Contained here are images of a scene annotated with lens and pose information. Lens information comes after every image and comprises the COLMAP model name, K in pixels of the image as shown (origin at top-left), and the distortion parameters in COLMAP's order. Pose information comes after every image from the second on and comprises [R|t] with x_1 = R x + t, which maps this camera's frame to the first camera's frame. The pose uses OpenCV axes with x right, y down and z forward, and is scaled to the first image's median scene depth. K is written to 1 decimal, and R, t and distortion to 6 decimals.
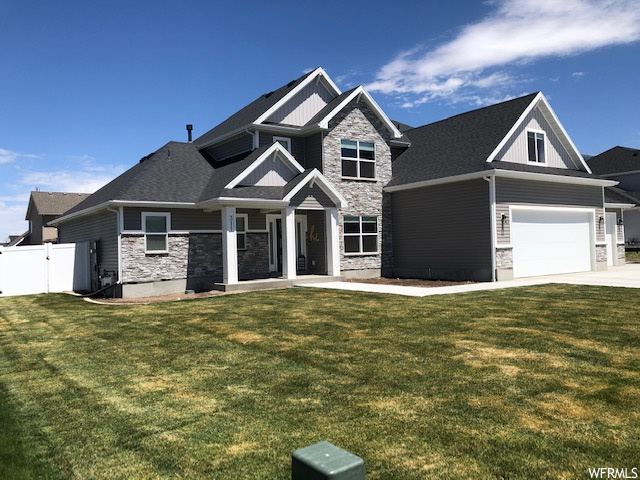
lens RADIAL K [[526.4, 0, 320.0], [0, 526.4, 240.0], [0, 0, 1]] dist [0.114314, -0.312543]
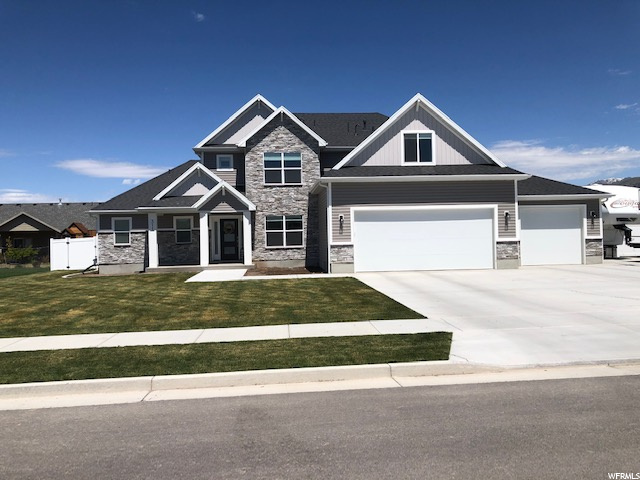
lens RADIAL K [[526.4, 0, 320.0], [0, 526.4, 240.0], [0, 0, 1]] dist [0.114314, -0.312543]
pose [[0.860269, 0.011513, -0.509710, 0.773252], [0.004982, 0.999507, 0.030984, -0.027284], [0.509816, -0.029194, 0.859788, 0.010260]]
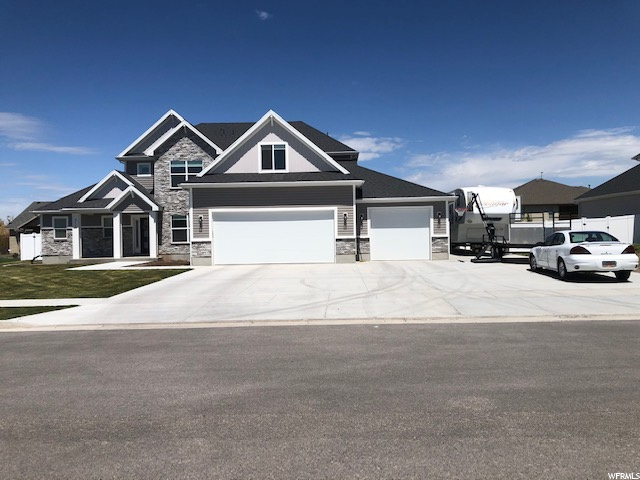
lens RADIAL K [[526.4, 0, 320.0], [0, 526.4, 240.0], [0, 0, 1]] dist [0.114314, -0.312543]
pose [[0.783637, 0.023180, -0.620787, 1.233172], [0.004480, 0.999067, 0.042961, -0.039106], [0.621203, -0.036447, 0.782802, 0.130910]]
